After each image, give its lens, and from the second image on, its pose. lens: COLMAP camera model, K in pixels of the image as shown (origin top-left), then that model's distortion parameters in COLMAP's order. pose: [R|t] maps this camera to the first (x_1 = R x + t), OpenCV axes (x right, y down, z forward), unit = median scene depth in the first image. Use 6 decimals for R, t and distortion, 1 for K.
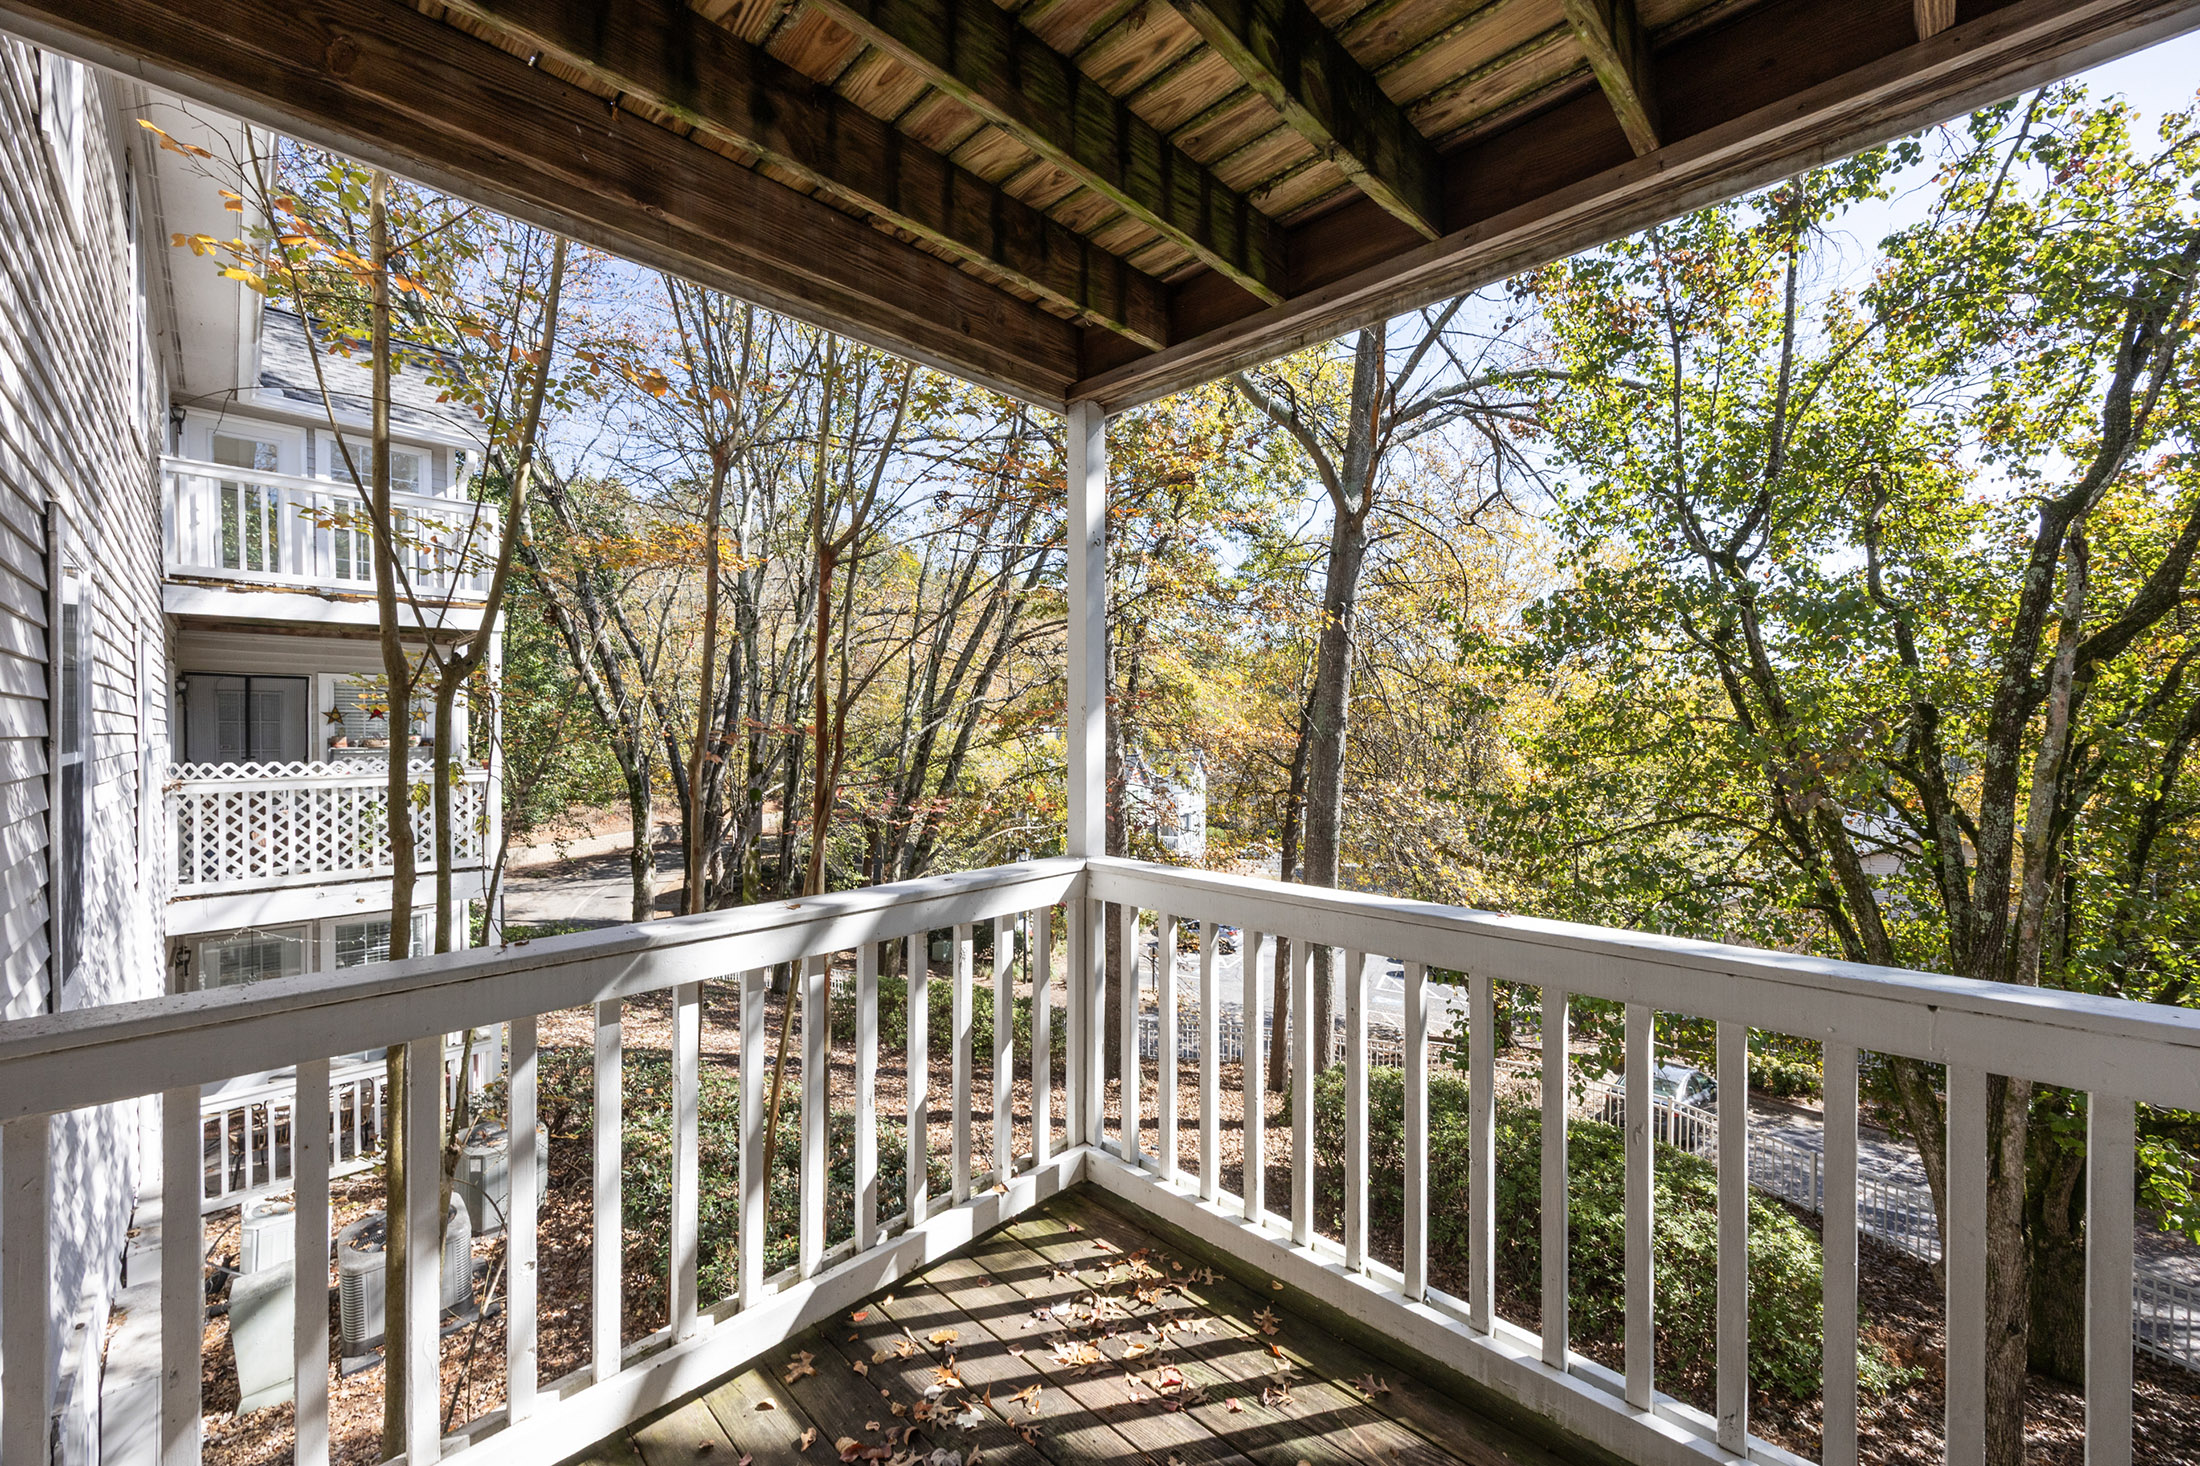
lens RADIAL K [[860.4, 0, 1099.9], [0, 860.4, 733.1], [0, 0, 1]] dist [-0.000799, -0.000022]
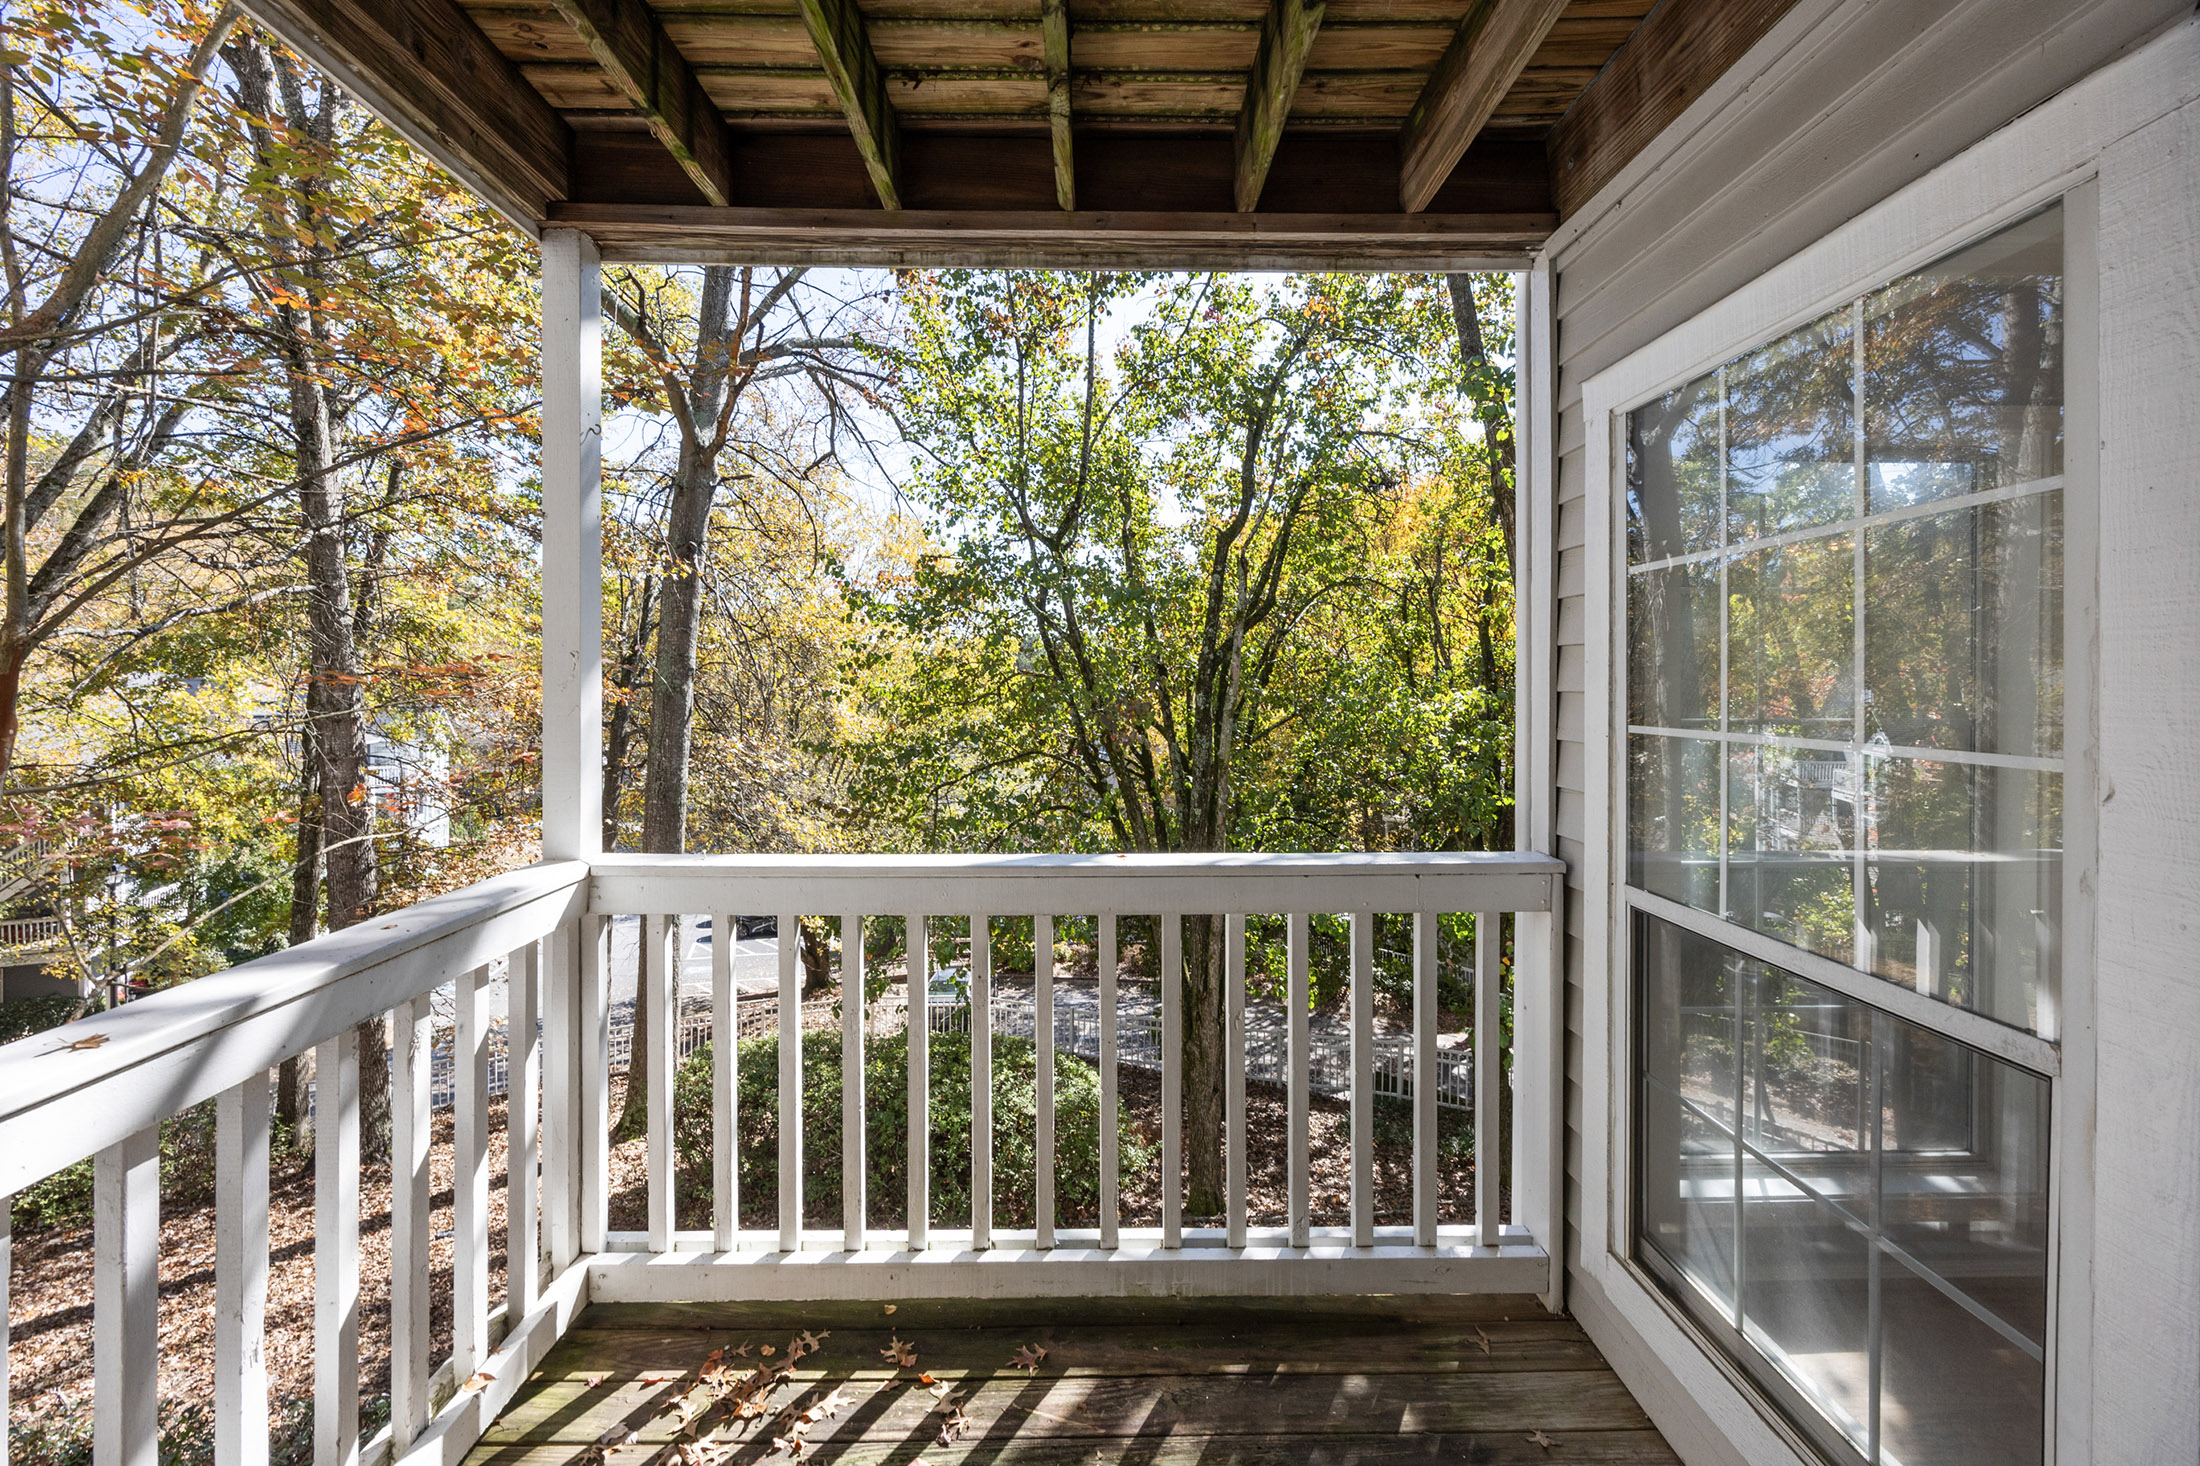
lens RADIAL K [[860.4, 0, 1110.1], [0, 860.4, 684.4], [0, 0, 1]] dist [-0.000799, -0.000022]
pose [[0.698297, 0.001401, 0.715806, -0.088974], [-0.001380, 0.999999, -0.000612, -0.001624], [-0.715806, -0.000561, 0.698299, 0.069545]]
